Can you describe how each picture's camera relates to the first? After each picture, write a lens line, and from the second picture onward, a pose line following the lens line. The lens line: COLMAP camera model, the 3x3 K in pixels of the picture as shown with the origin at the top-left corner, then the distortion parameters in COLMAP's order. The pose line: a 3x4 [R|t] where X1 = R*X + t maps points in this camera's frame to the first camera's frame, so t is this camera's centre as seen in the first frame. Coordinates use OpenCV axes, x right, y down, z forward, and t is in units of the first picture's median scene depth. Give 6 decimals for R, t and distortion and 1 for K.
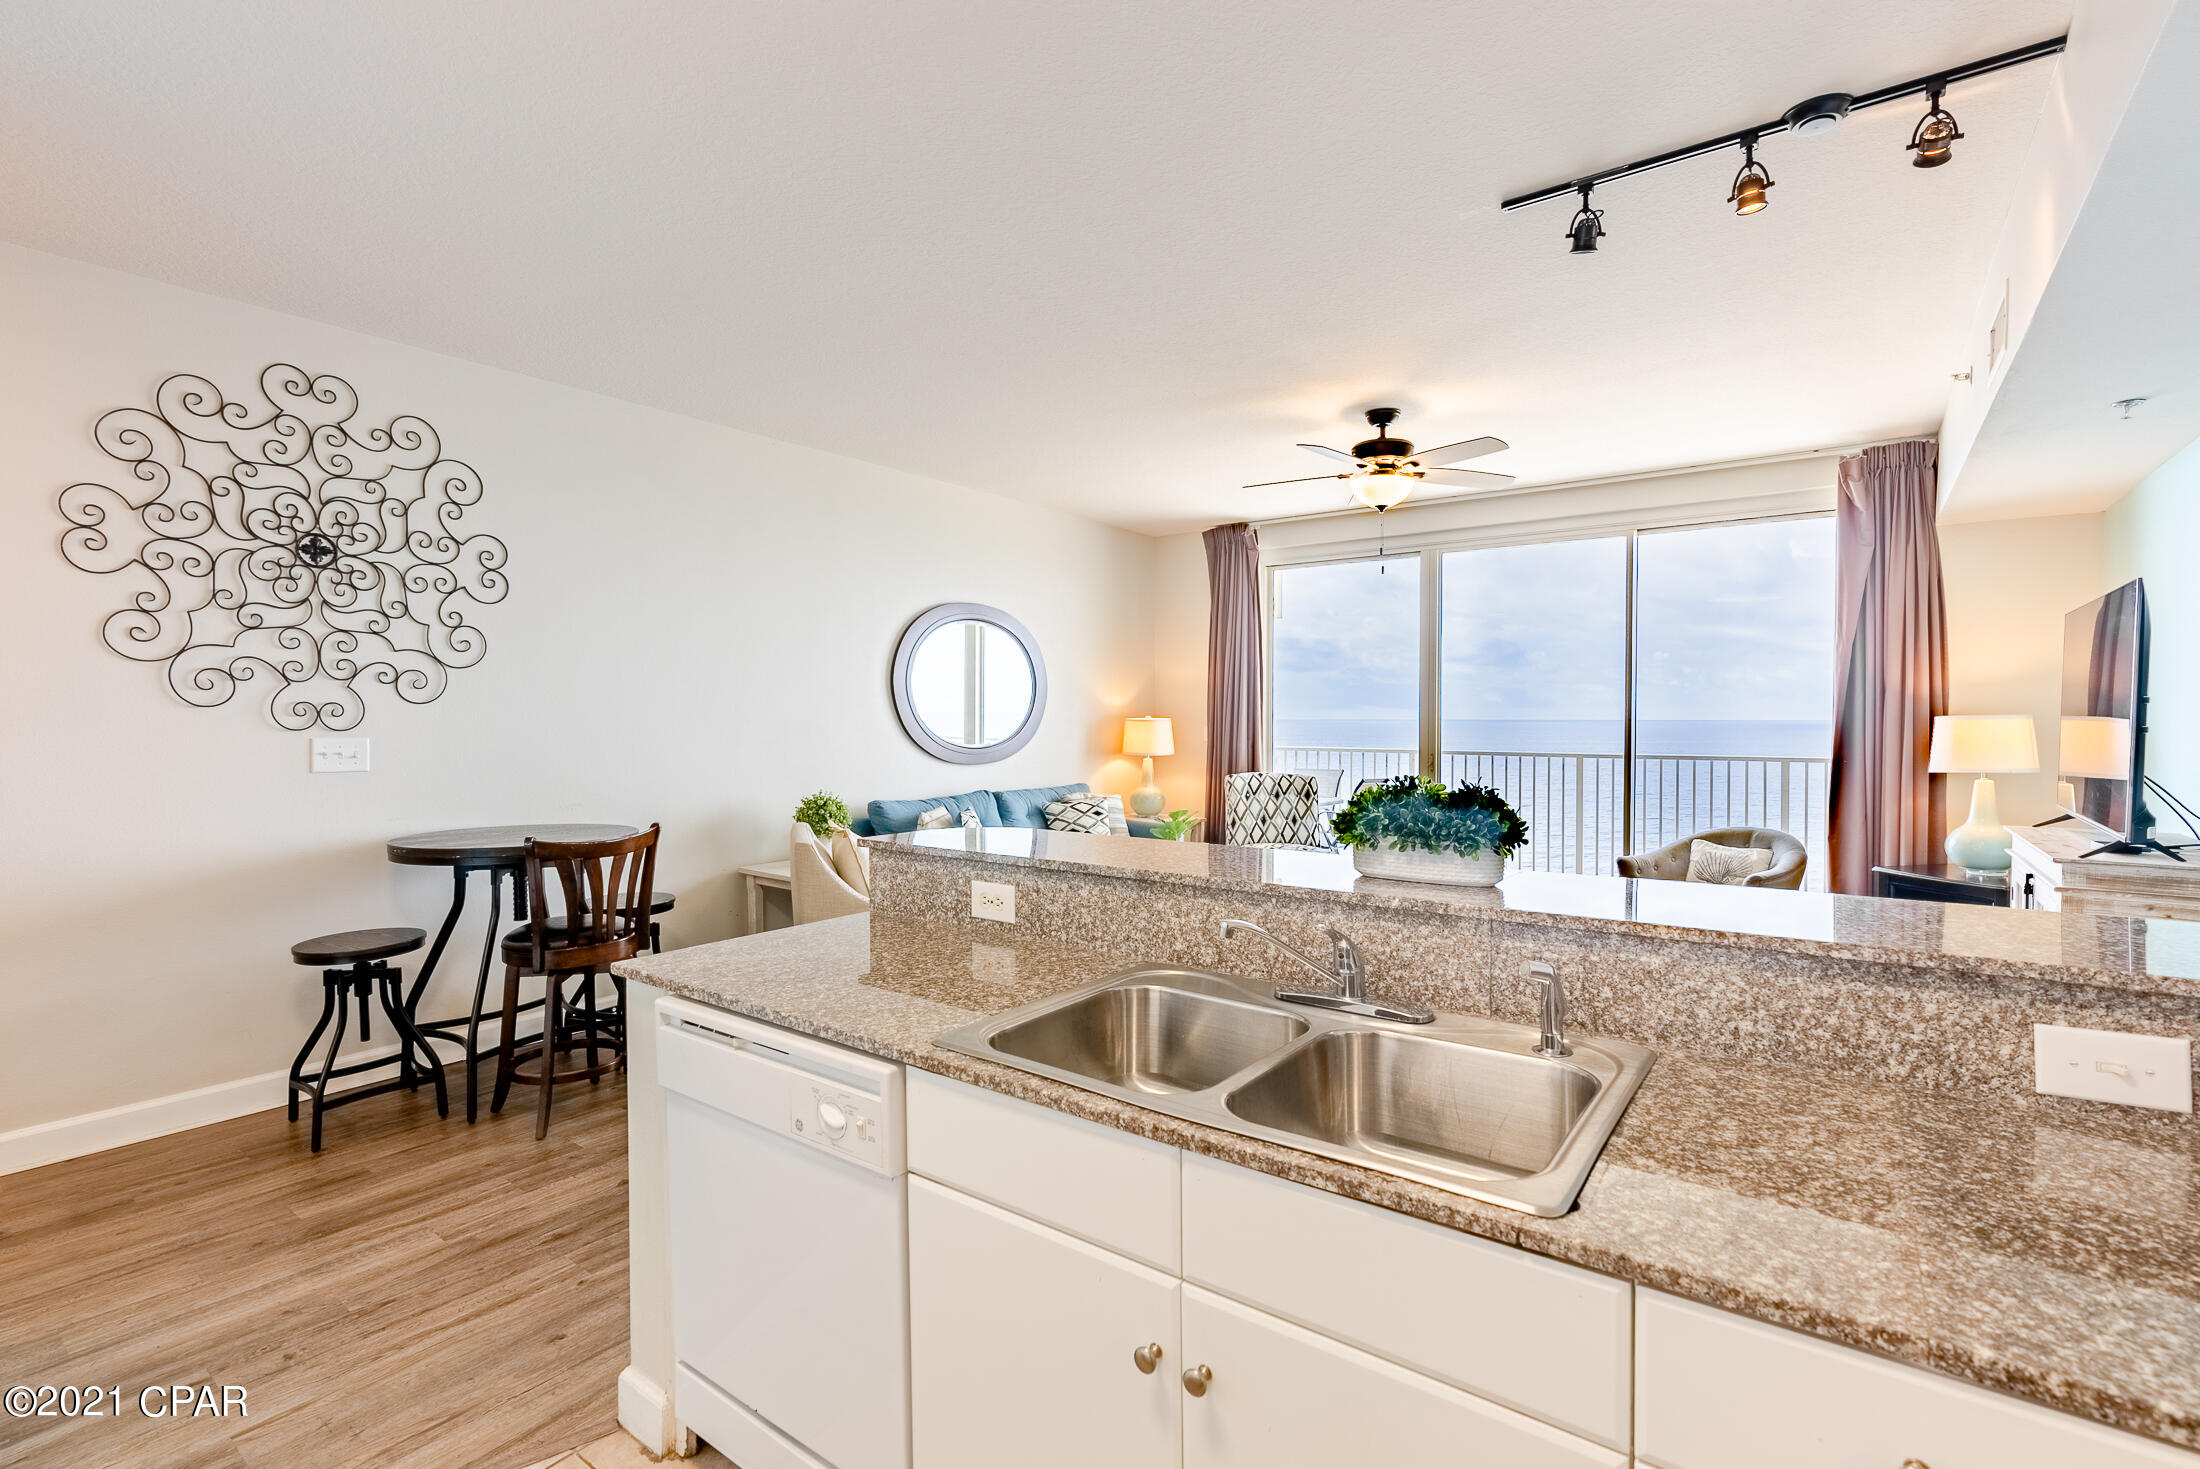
lens RADIAL K [[995.7, 0, 1107.9], [0, 995.7, 733.8], [0, 0, 1]] dist [-0.004944, 0.000828]
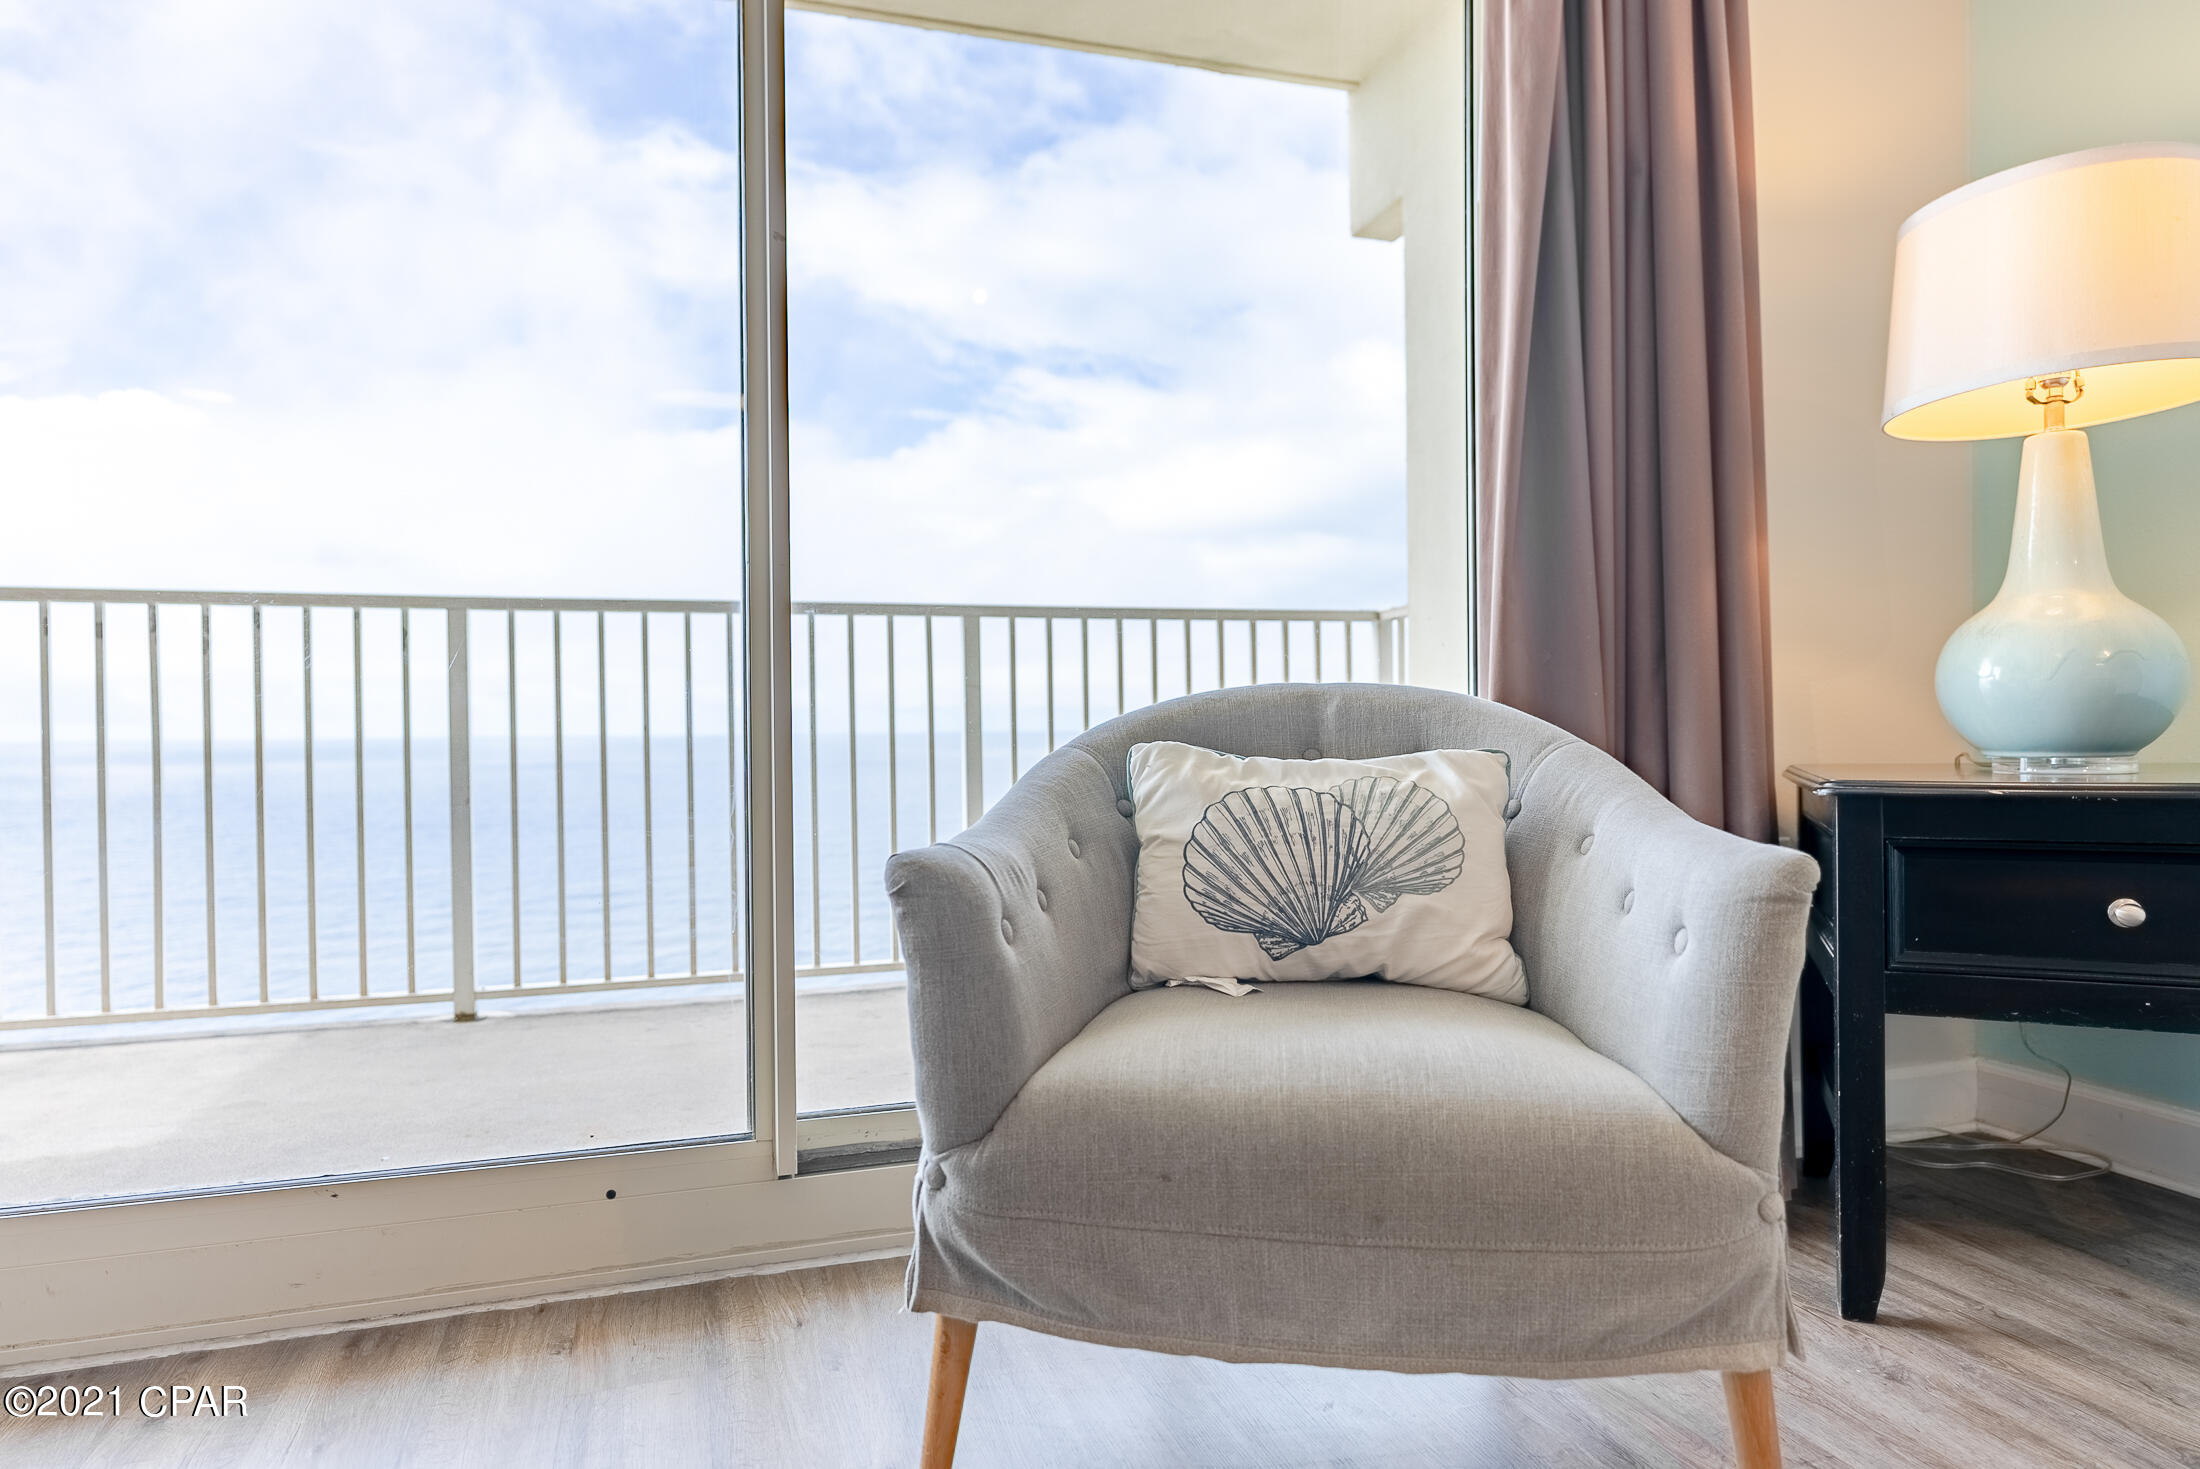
lens RADIAL K [[1322.9, 0, 1100.0], [0, 1322.9, 734.5], [0, 0, 1]] dist [-0.000064, 0.000088]
pose [[0.583491, -0.010730, 0.812049, 0.544001], [0.023872, 0.999707, -0.003943, 0.160245], [-0.811769, 0.021686, 0.583577, 1.281289]]
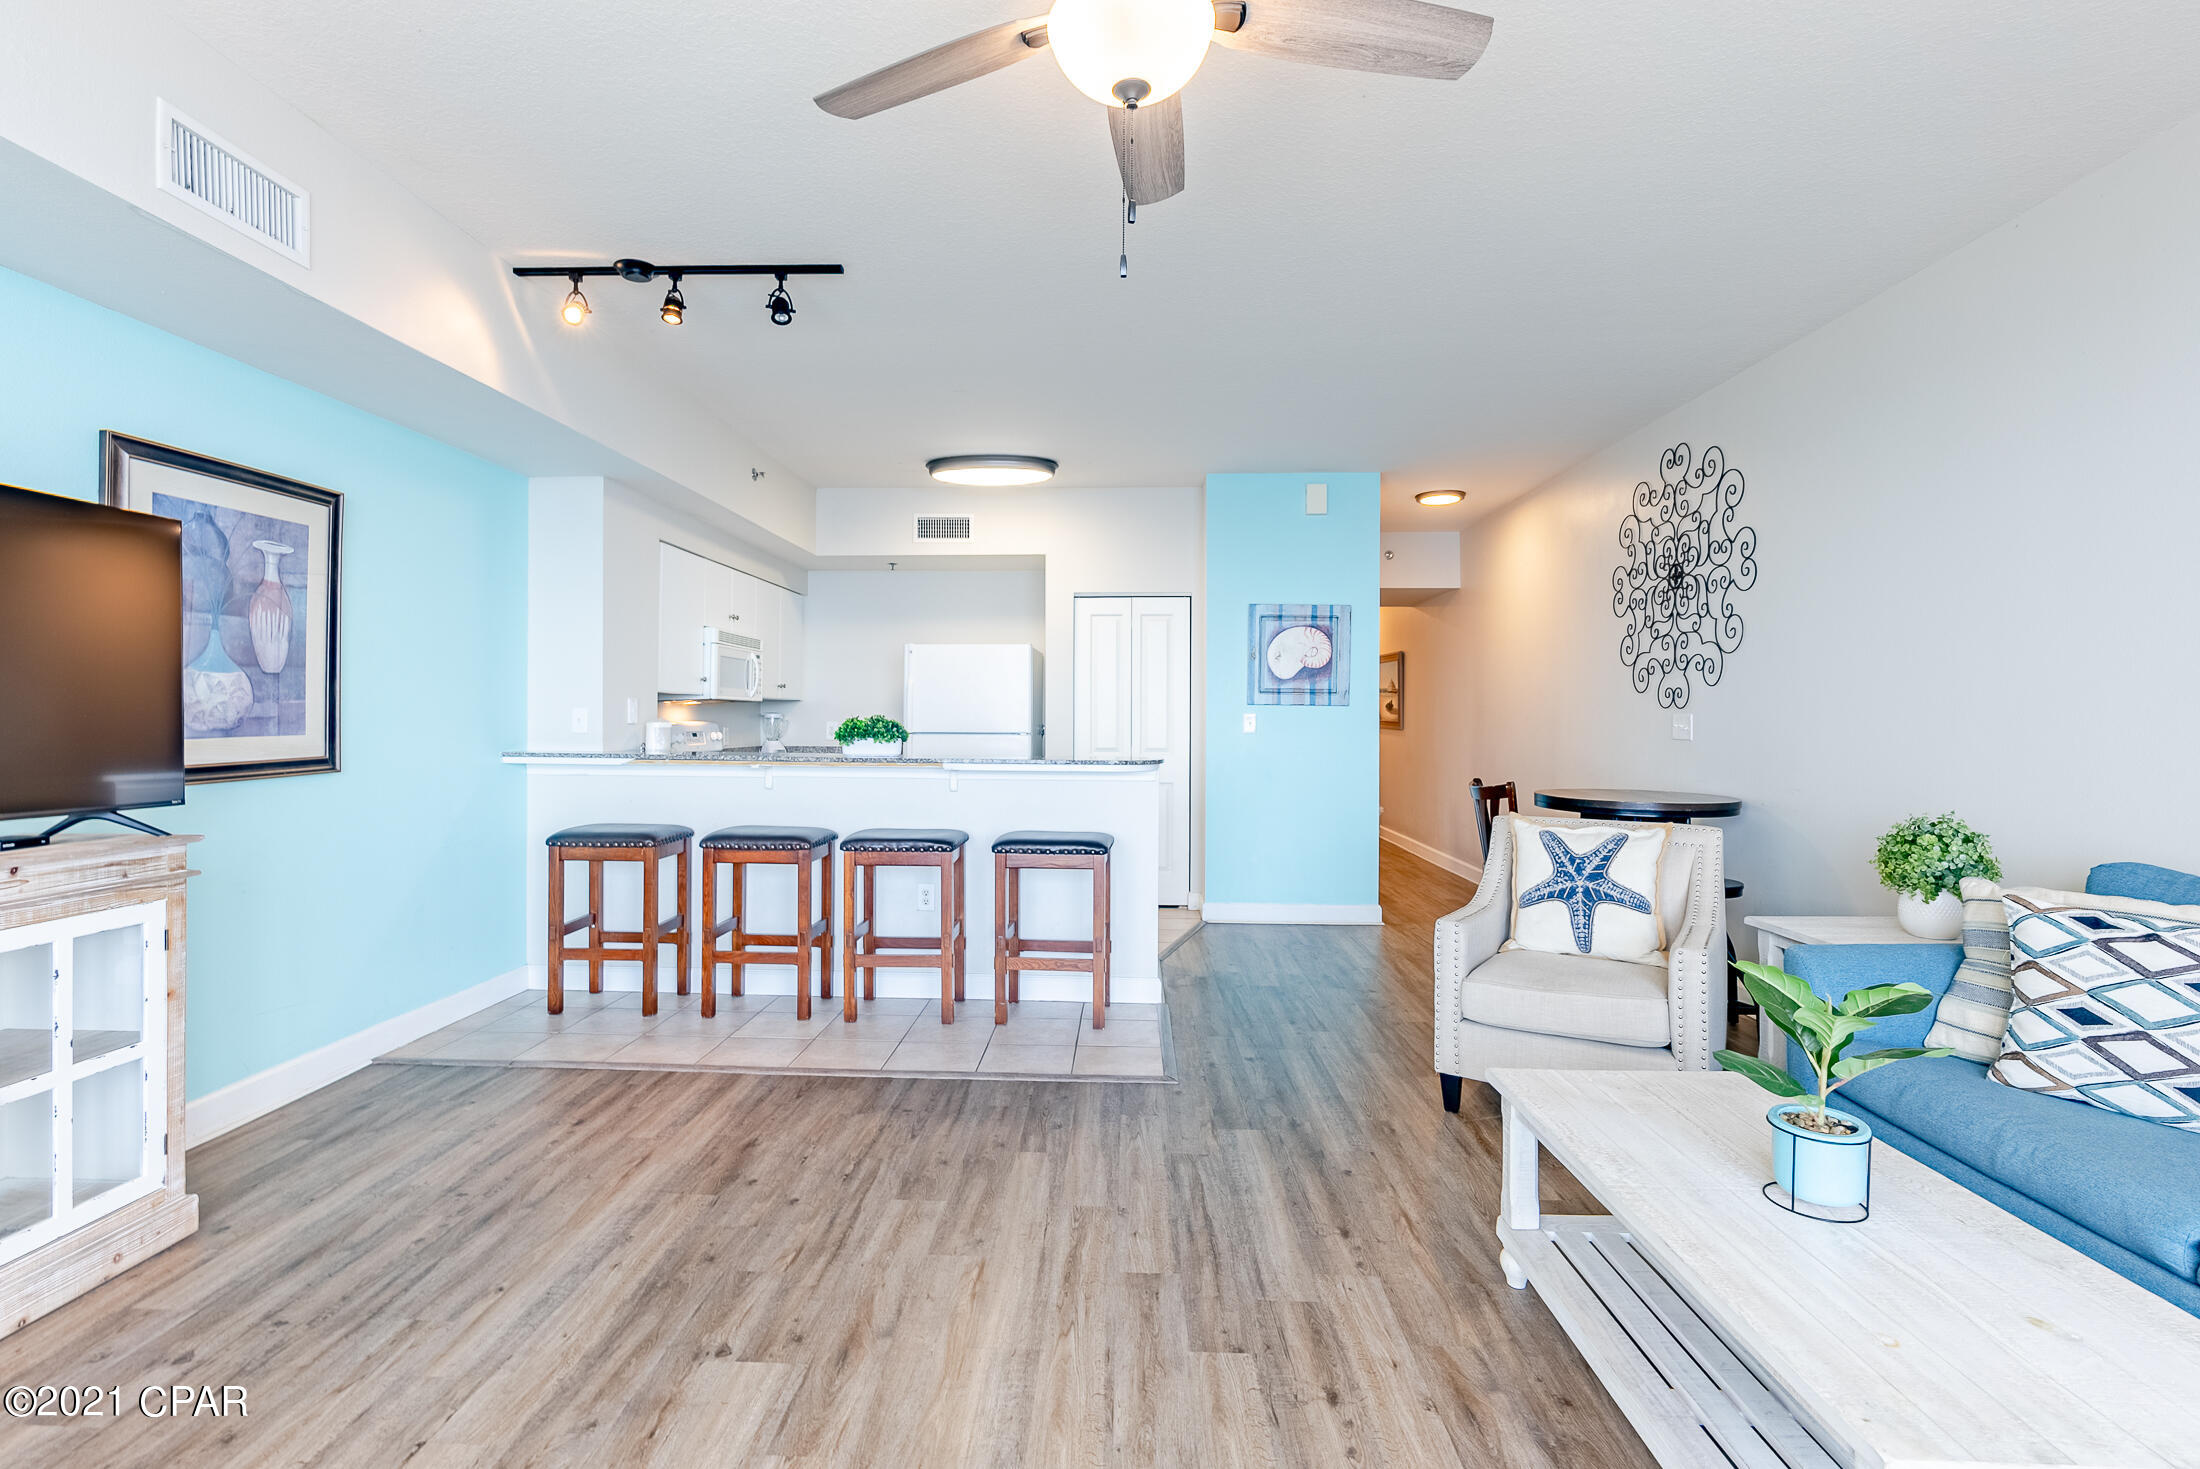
lens RADIAL K [[1008.8, 0, 1085.3], [0, 1008.8, 713.4], [0, 0, 1]] dist [-0.014931, 0.000709]
pose [[-0.828222, -0.006349, -0.560364, 0.642697], [-0.015142, 0.999824, 0.011052, 0.000677], [0.560195, 0.017639, -0.828173, 1.684015]]
